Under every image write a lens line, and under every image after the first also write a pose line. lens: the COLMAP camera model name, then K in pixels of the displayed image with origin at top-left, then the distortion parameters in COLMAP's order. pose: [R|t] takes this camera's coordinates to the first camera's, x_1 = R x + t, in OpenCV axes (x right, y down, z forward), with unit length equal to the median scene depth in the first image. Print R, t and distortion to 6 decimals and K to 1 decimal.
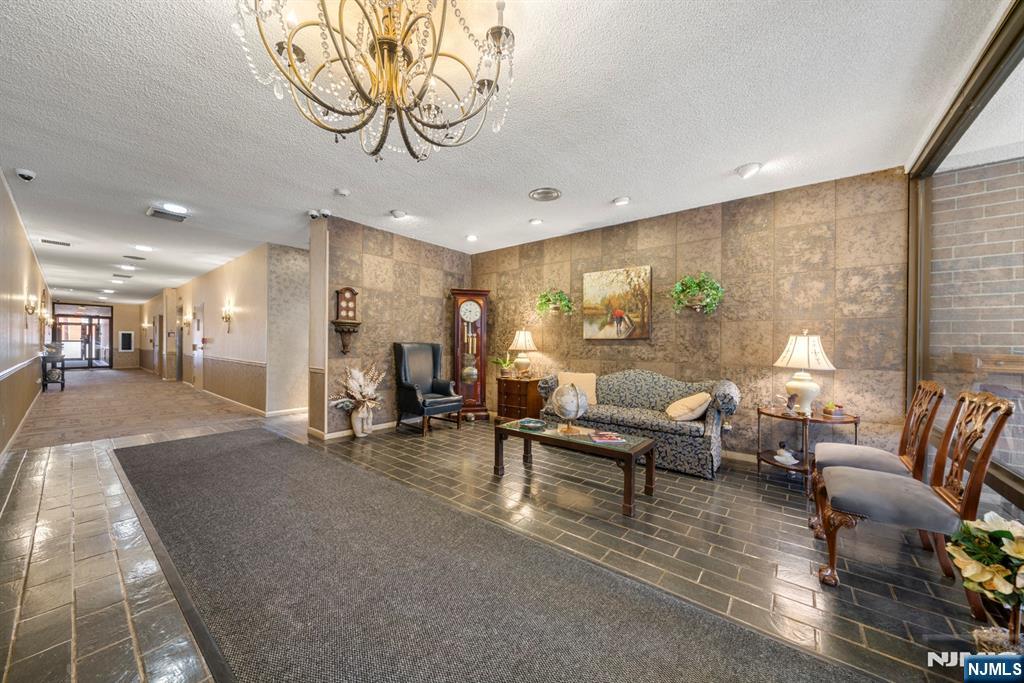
lens RADIAL K [[363.2, 0, 519.1], [0, 363.2, 340.8], [0, 0, 1]] dist [0.000144, 0.000128]
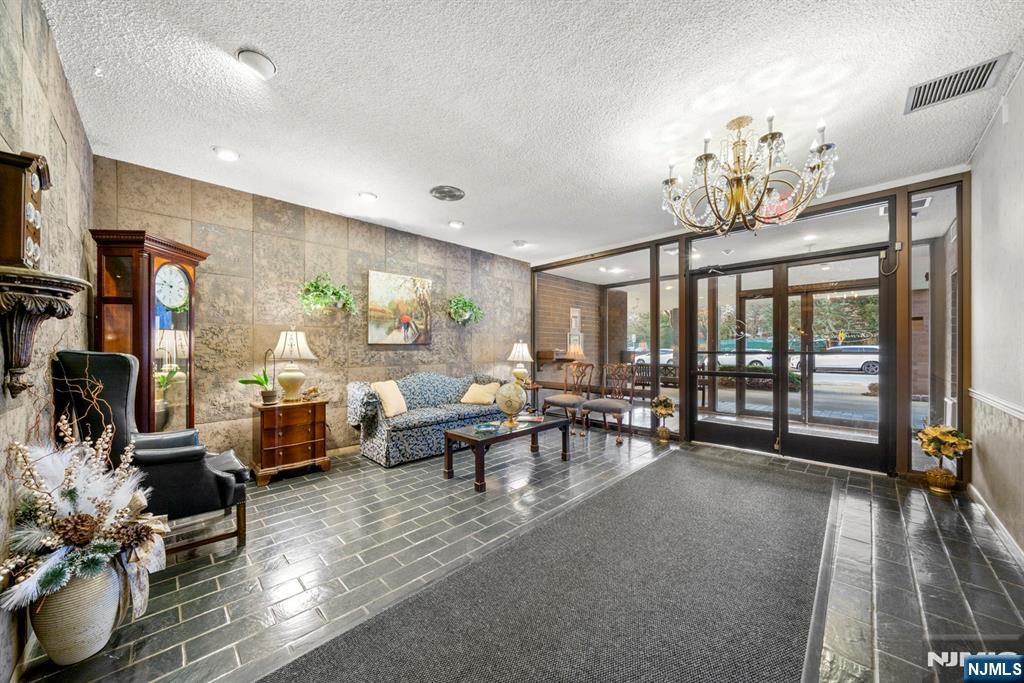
lens RADIAL K [[363.2, 0, 520.4], [0, 363.2, 347.3], [0, 0, 1]] dist [0.000144, 0.000128]
pose [[0.092534, -0.006095, 0.995691, -0.704194], [-0.004381, 0.999969, 0.006529, -0.004565], [-0.995700, -0.004966, 0.092504, 0.578017]]
